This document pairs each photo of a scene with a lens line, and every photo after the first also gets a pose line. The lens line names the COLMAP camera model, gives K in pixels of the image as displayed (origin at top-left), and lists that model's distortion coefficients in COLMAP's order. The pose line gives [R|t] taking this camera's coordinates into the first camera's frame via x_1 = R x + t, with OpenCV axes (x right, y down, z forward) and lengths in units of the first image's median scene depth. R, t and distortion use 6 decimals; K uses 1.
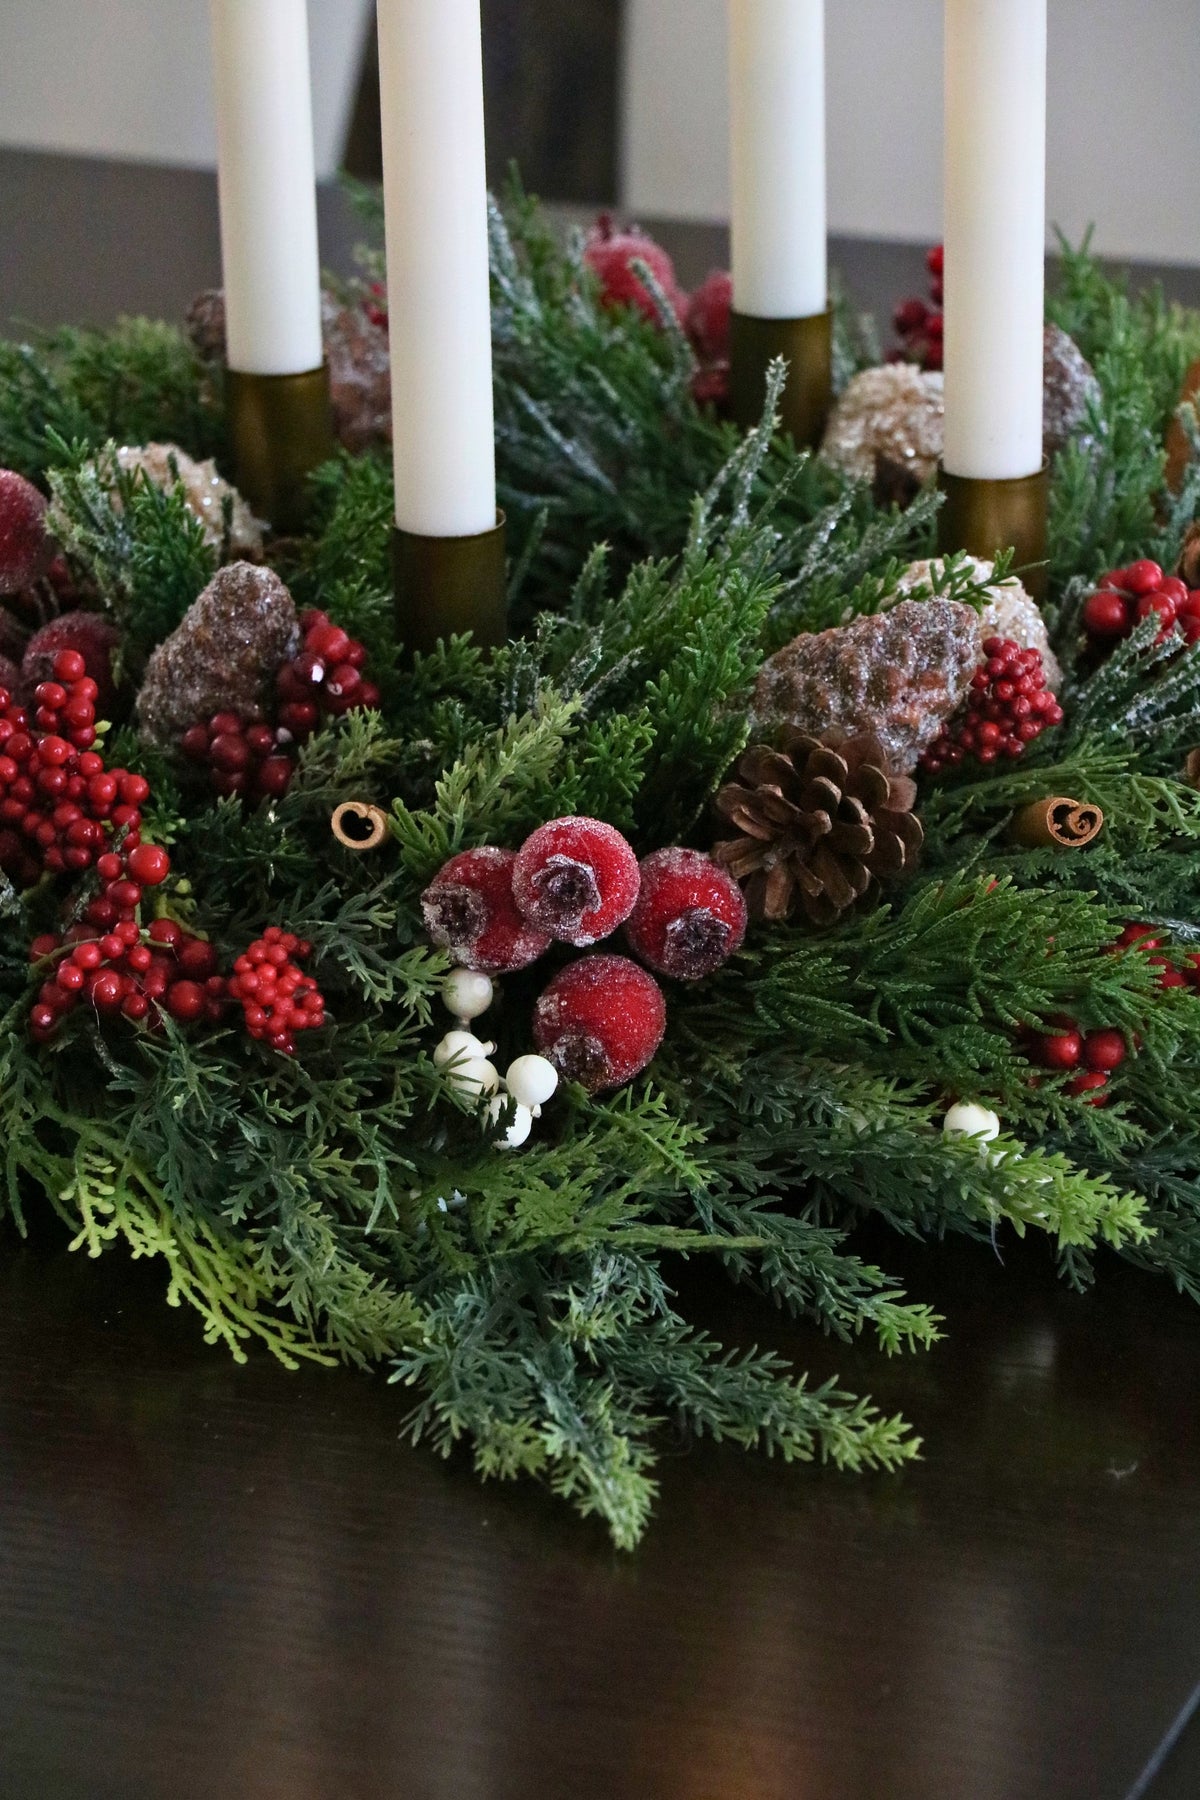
lens RADIAL K [[9247.1, 0, 597.8], [0, 9247.1, 923.3], [0, 0, 1]] dist [1.410659, -3.023402]
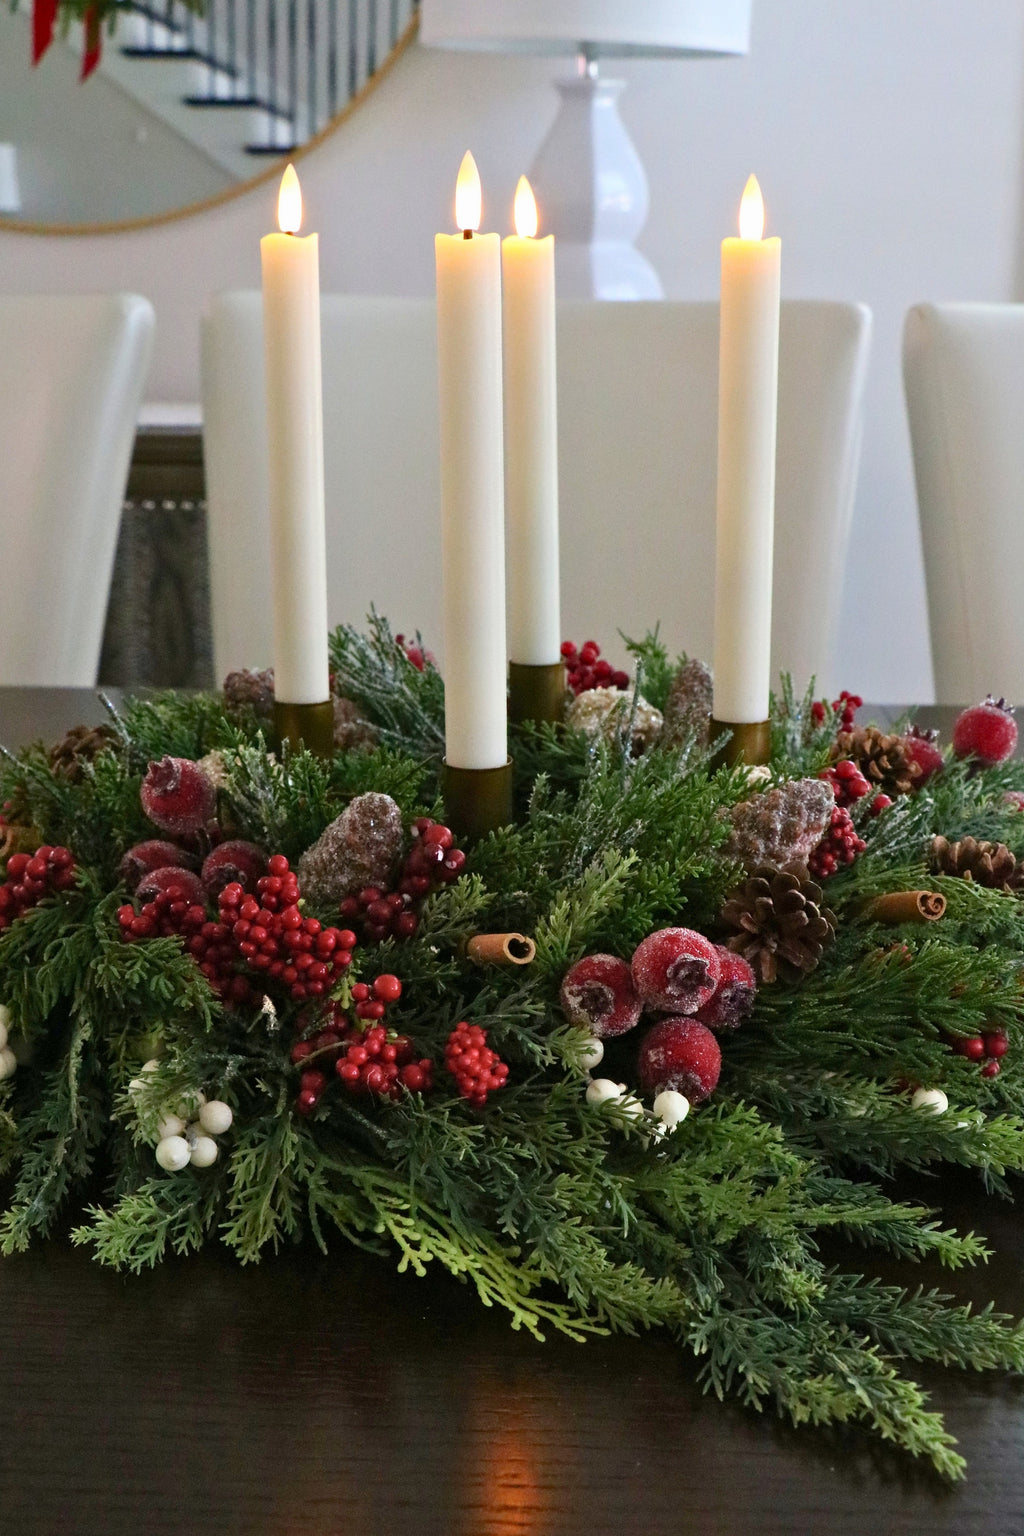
lens RADIAL K [[2037.1, 0, 508.0], [0, 2037.1, 790.1], [0, 0, 1]] dist [-0.039965, 0.055950]
pose [[0.954021, -0.071231, 0.291153, -0.119713], [0.096052, 0.992780, -0.071848, -0.012255], [-0.283933, 0.096511, 0.953975, 0.674133]]
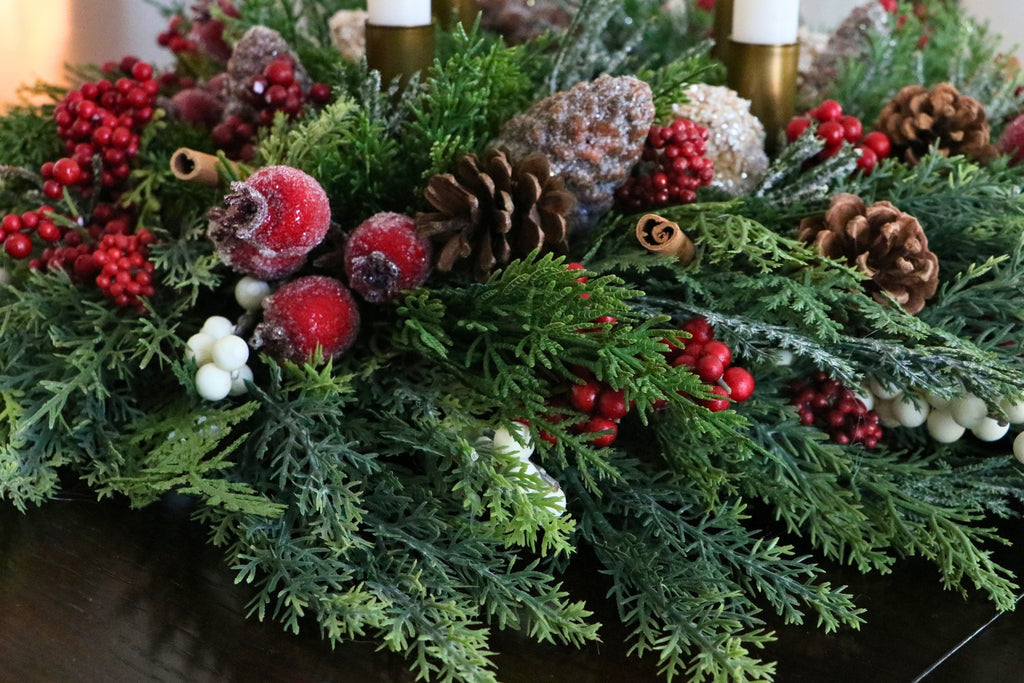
lens RADIAL K [[1675.8, 0, 524.0], [0, 1675.8, 370.5], [0, 0, 1]] dist [0.020741, 0.204754]
pose [[0.913331, 0.165968, -0.371861, 0.125948], [-0.172747, 0.984848, 0.015271, 0.008243], [0.368761, 0.050290, 0.928163, 0.761339]]
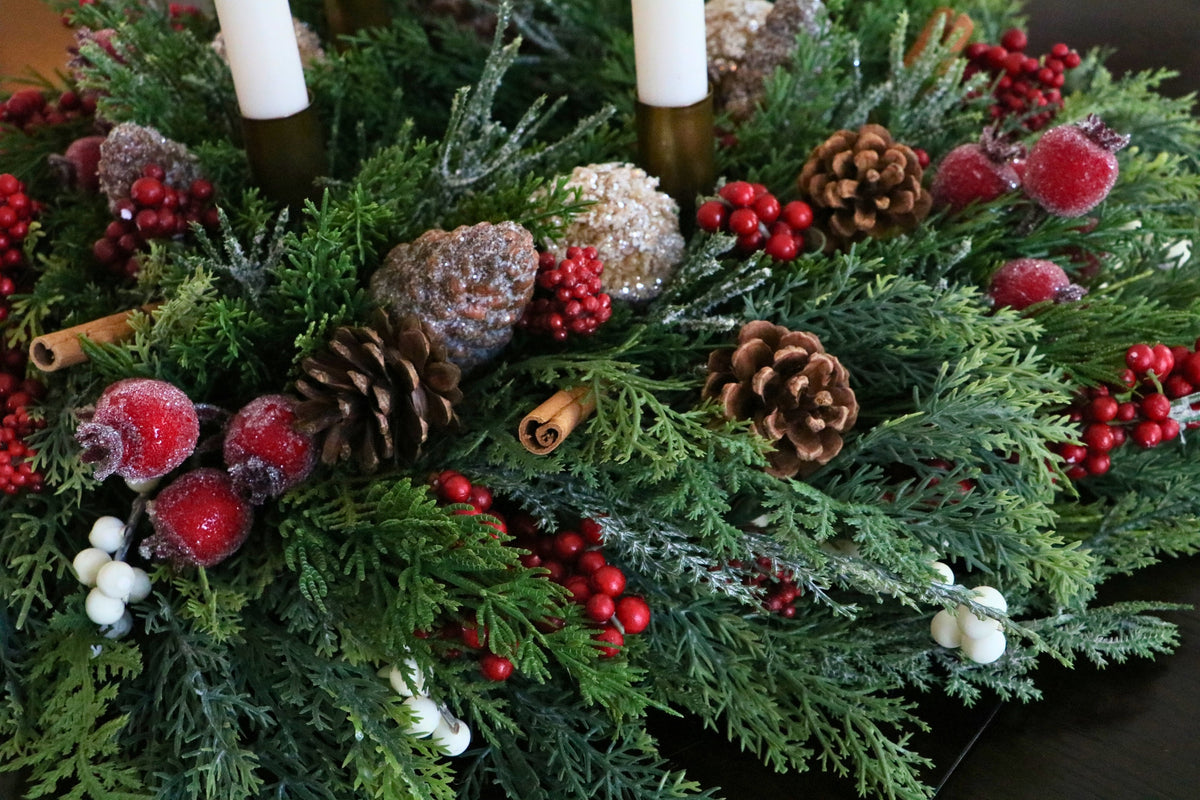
lens RADIAL K [[1553.8, 0, 598.3], [0, 1553.8, 419.8], [0, 0, 1]] dist [-0.044671, 0.395396]
pose [[0.924589, 0.175494, -0.338137, 0.127021], [-0.075429, 0.954337, 0.289054, -0.072743], [0.373424, -0.241751, 0.895607, 0.809277]]
